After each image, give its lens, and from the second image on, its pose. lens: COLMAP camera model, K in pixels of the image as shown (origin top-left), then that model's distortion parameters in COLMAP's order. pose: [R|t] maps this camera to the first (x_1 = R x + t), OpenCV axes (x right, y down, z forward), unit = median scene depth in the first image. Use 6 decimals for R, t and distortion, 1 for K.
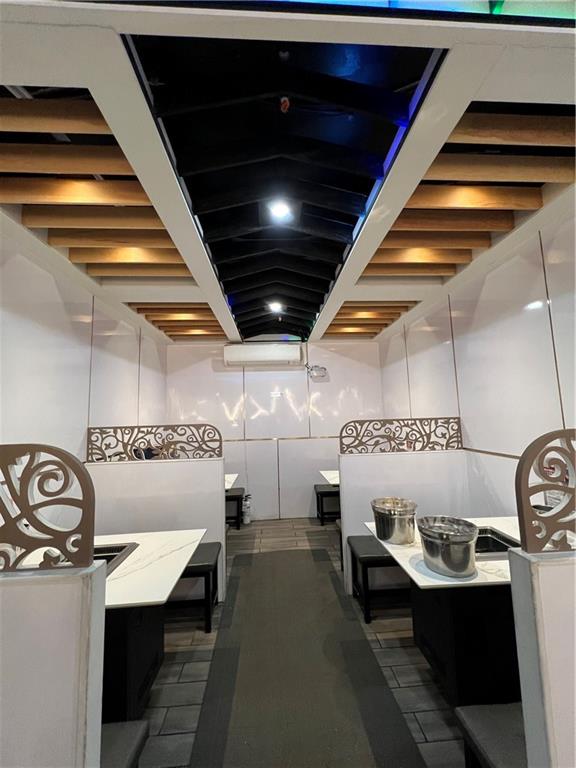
lens RADIAL K [[306.5, 0, 289.5], [0, 306.5, 383.5], [0, 0, 1]] dist [-0.001707, 0.000264]
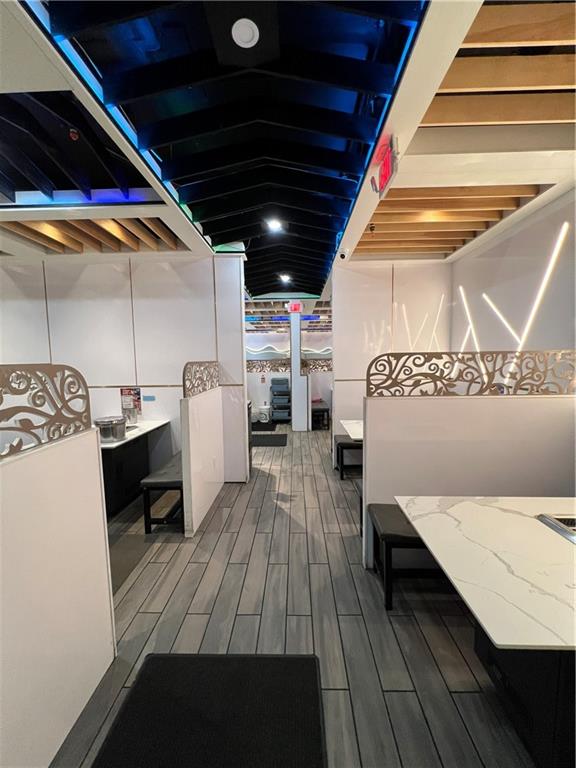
lens RADIAL K [[306.5, 0, 289.5], [0, 306.5, 383.5], [0, 0, 1]] dist [-0.001707, 0.000264]
pose [[0.086388, -0.045820, 0.995207, -2.420224], [-0.099934, 0.993505, 0.054417, 0.084017], [-0.991237, -0.104156, 0.081248, -0.371209]]
